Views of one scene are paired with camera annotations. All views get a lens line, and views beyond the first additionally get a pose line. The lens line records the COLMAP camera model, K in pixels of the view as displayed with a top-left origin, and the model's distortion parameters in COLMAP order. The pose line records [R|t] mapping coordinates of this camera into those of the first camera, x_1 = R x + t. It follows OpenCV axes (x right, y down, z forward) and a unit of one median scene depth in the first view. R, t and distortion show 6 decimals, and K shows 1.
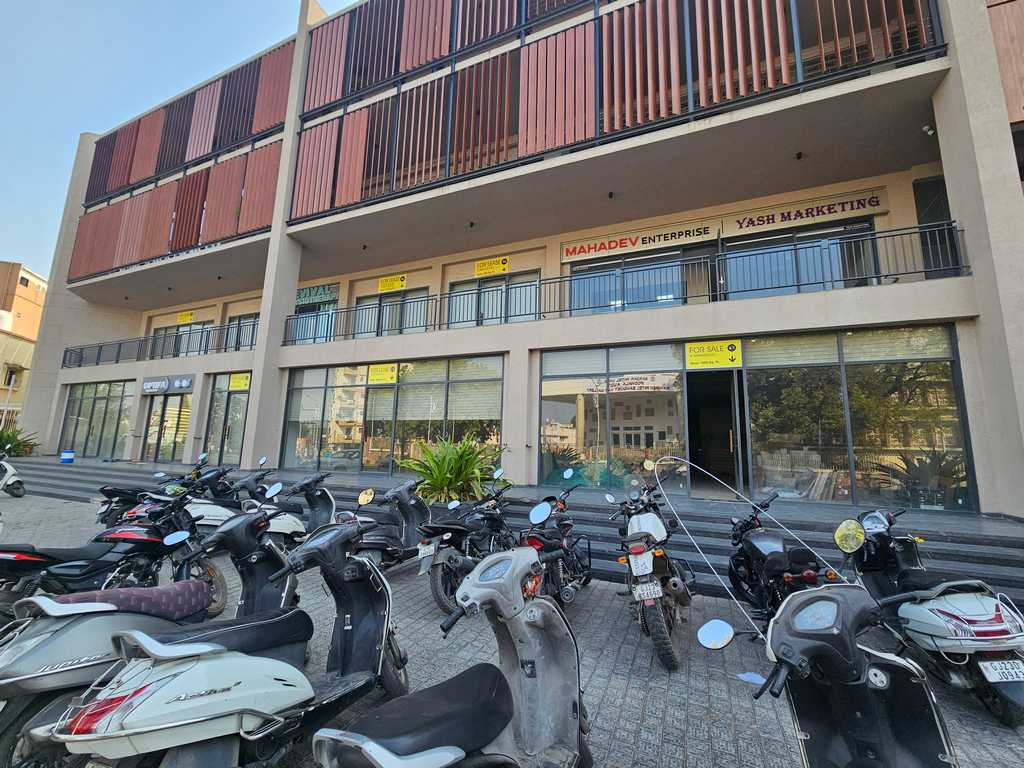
lens RADIAL K [[418.5, 0, 507.2], [0, 418.5, 384.8], [0, 0, 1]] dist [0.001401, 0.000508]
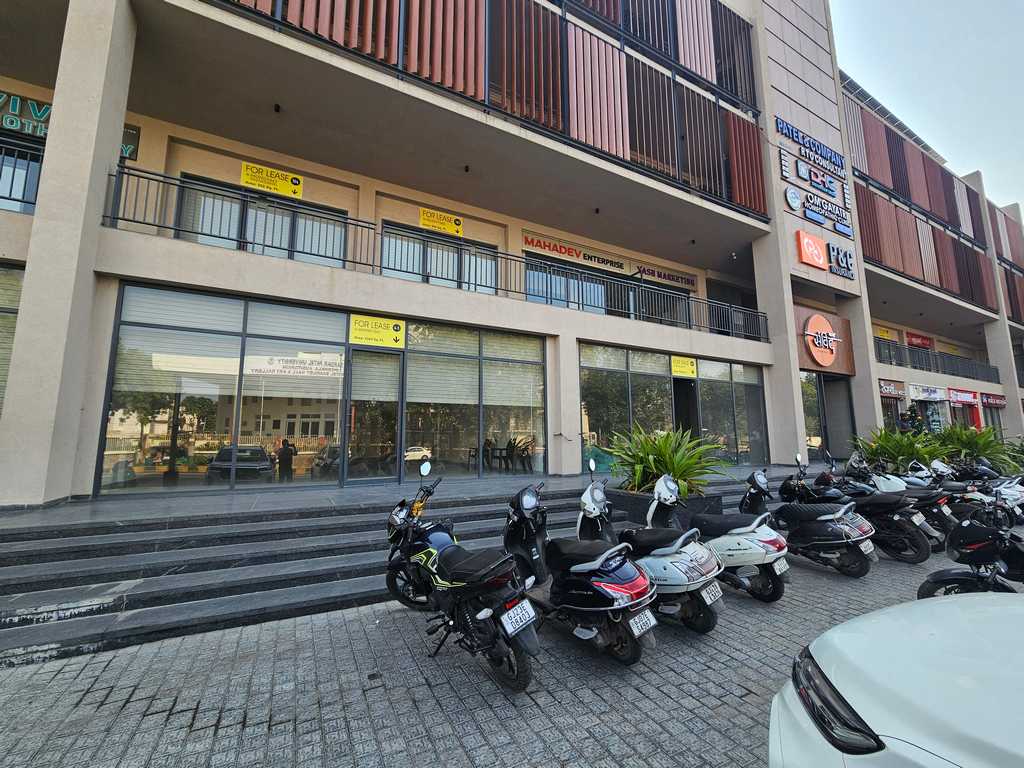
lens RADIAL K [[418.5, 0, 507.2], [0, 418.5, 384.8], [0, 0, 1]] dist [0.001401, 0.000508]
pose [[0.626989, 0.076707, 0.775242, -0.687515], [-0.098056, 0.994997, -0.019146, 0.052024], [-0.772832, -0.064013, 0.631374, 0.420499]]
